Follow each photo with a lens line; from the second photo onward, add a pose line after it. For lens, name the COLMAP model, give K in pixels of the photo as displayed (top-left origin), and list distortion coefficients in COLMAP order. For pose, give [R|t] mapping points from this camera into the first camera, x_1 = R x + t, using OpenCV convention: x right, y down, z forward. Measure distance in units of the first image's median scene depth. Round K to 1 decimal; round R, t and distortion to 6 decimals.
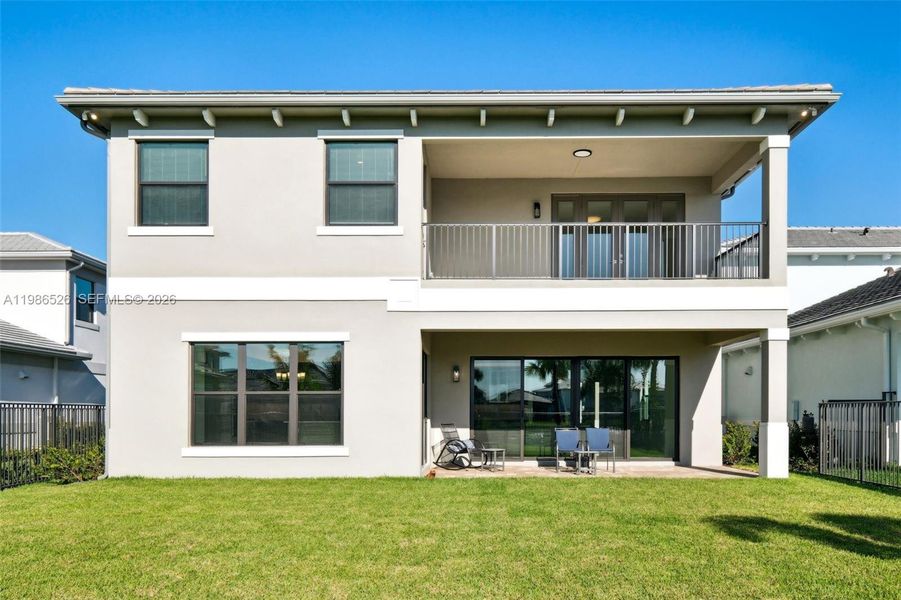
lens RADIAL K [[555.9, 0, 448.8], [0, 555.9, 279.9], [0, 0, 1]] dist [-0.006442, -0.004222]
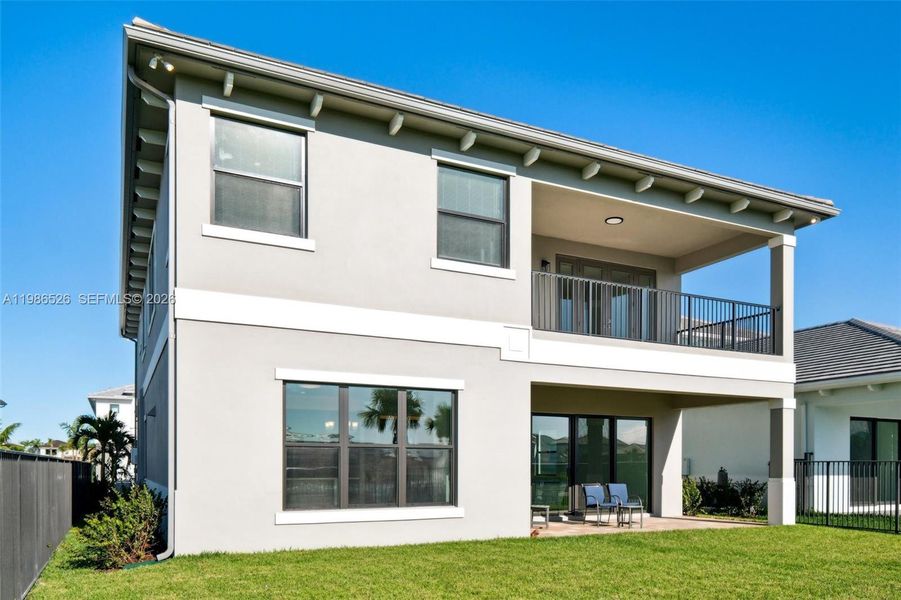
lens RADIAL K [[658.9, 0, 450.5], [0, 658.9, 300.0], [0, 0, 1]] dist [0.002791, 0.003066]
pose [[0.897543, 0.111438, 0.426613, -0.637493], [-0.109570, 0.993556, -0.029009, -0.002620], [-0.427096, -0.020707, 0.903969, 0.034619]]
